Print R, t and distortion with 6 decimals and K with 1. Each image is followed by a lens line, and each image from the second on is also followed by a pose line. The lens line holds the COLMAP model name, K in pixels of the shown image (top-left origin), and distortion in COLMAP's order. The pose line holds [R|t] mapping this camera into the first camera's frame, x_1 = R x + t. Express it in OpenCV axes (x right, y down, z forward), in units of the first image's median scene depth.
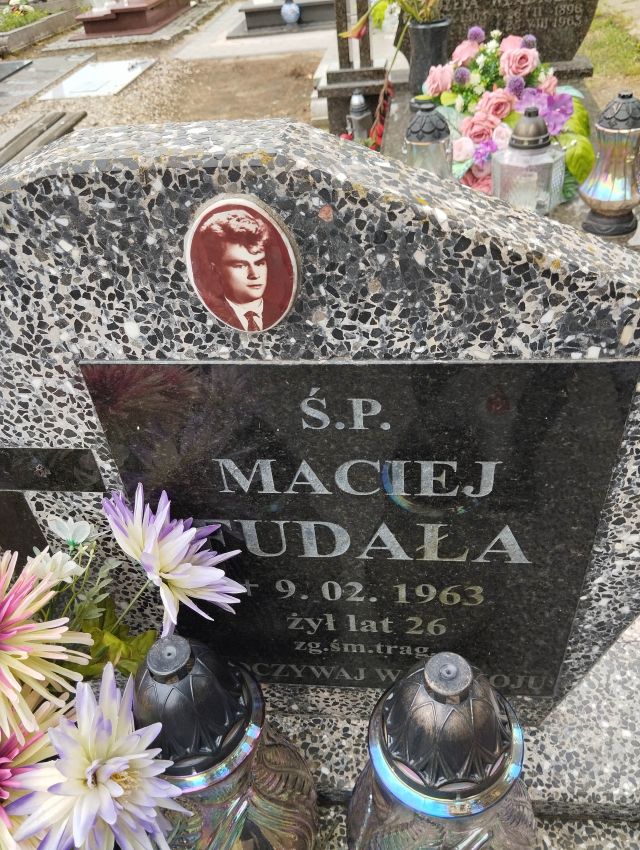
lens RADIAL K [[679.8, 0, 320.0], [0, 679.8, 425.0], [0, 0, 1]] dist [0.074943, -0.147653]
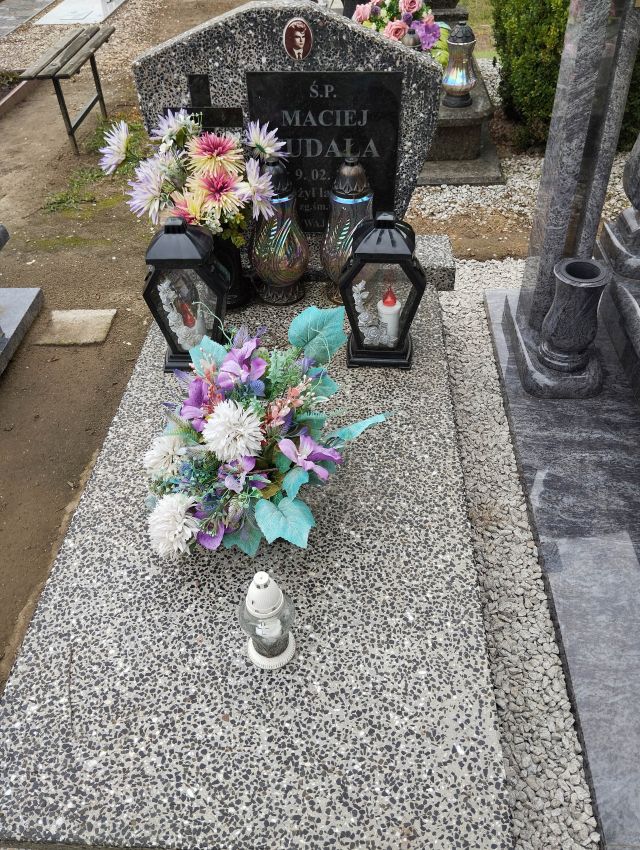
lens RADIAL K [[679.8, 0, 320.0], [0, 679.8, 425.0], [0, 0, 1]] dist [0.074943, -0.147653]
pose [[0.995405, -0.001358, 0.095745, -0.313199], [-0.004016, 0.998428, 0.055909, 1.477904], [-0.095670, -0.056037, 0.993835, -2.544889]]
